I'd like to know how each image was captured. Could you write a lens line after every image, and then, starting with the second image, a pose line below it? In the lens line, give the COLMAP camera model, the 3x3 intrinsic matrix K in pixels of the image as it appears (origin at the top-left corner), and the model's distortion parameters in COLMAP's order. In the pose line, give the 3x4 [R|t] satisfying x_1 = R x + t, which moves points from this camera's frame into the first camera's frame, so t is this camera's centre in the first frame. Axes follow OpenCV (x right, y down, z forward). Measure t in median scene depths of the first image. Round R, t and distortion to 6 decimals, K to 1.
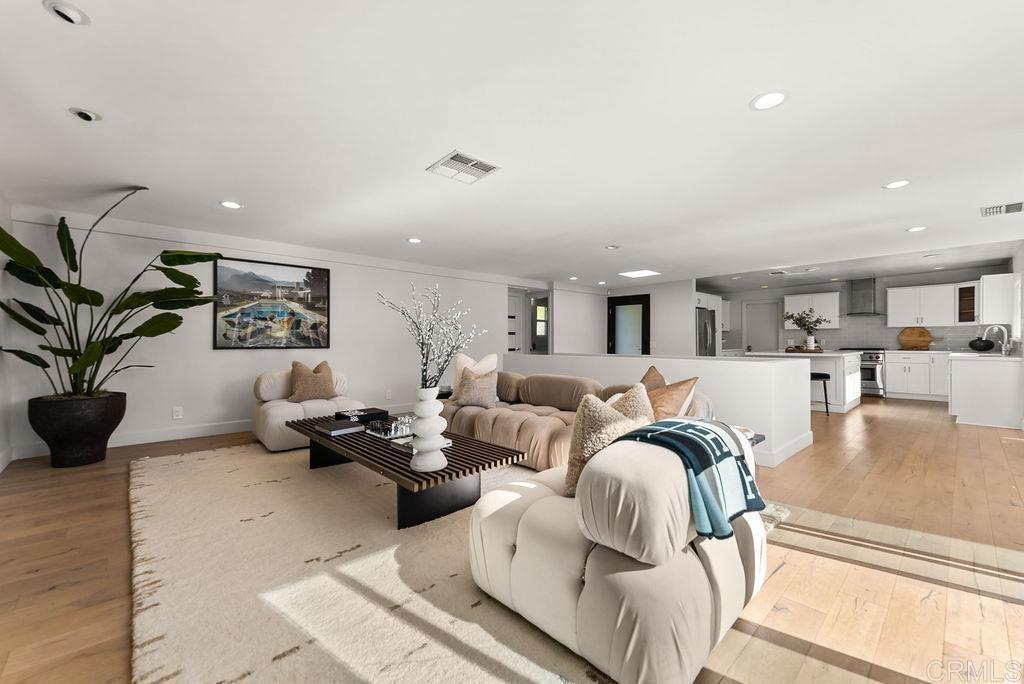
lens RADIAL K [[409.9, 0, 515.0], [0, 409.9, 337.7], [0, 0, 1]] dist [-0.000390, -0.000586]
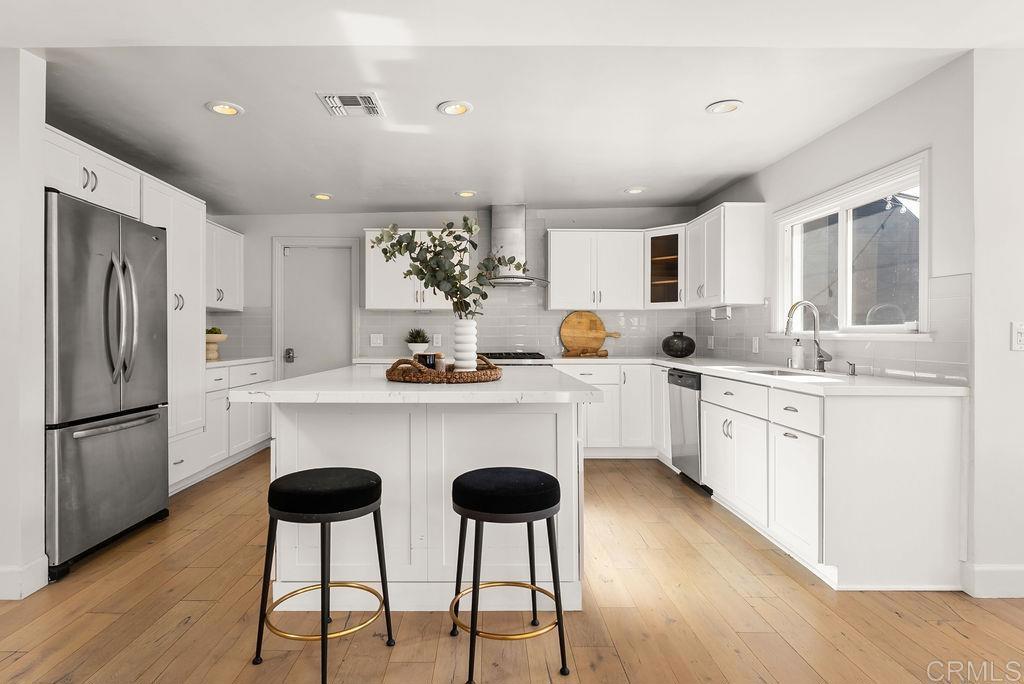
lens RADIAL K [[550.9, 0, 491.3], [0, 550.9, 338.8], [0, 0, 1]] dist [0.003853, 0.001164]
pose [[0.672511, 0.002607, 0.740082, 0.397179], [-0.008893, 0.999950, 0.004559, 0.006786], [-0.740033, -0.009647, 0.672501, 0.637672]]
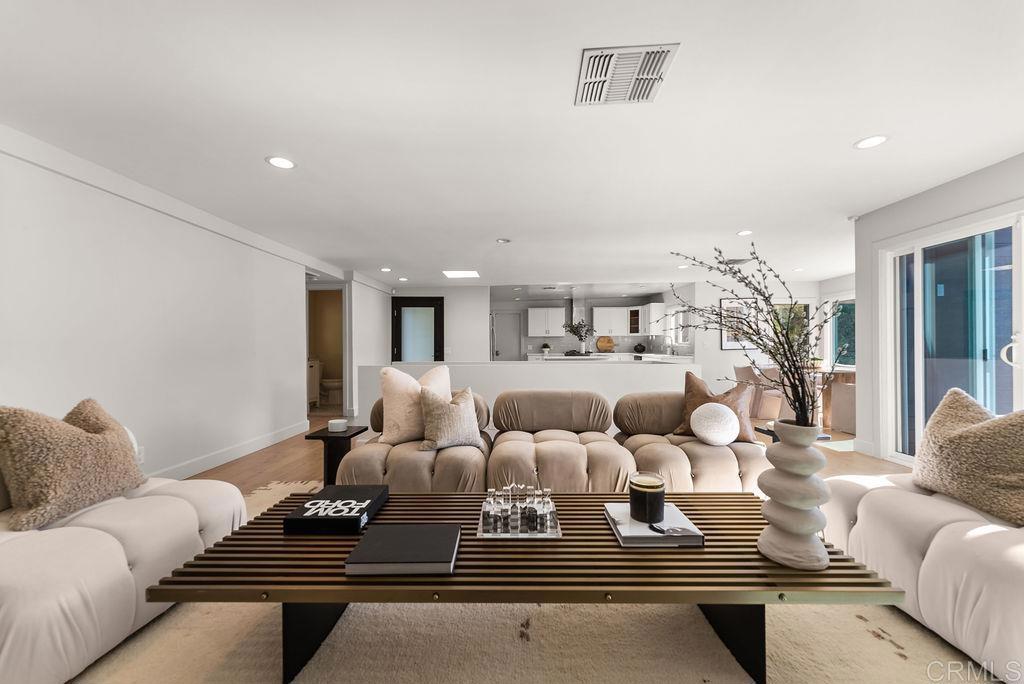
lens RADIAL K [[409.9, 0, 511.3], [0, 409.9, 347.5], [0, 0, 1]] dist [-0.000390, -0.000586]
pose [[0.701622, -0.004289, 0.712537, -0.262234], [-0.002488, 0.999961, 0.008470, 0.001998], [-0.712545, -0.007715, 0.701584, 0.248536]]
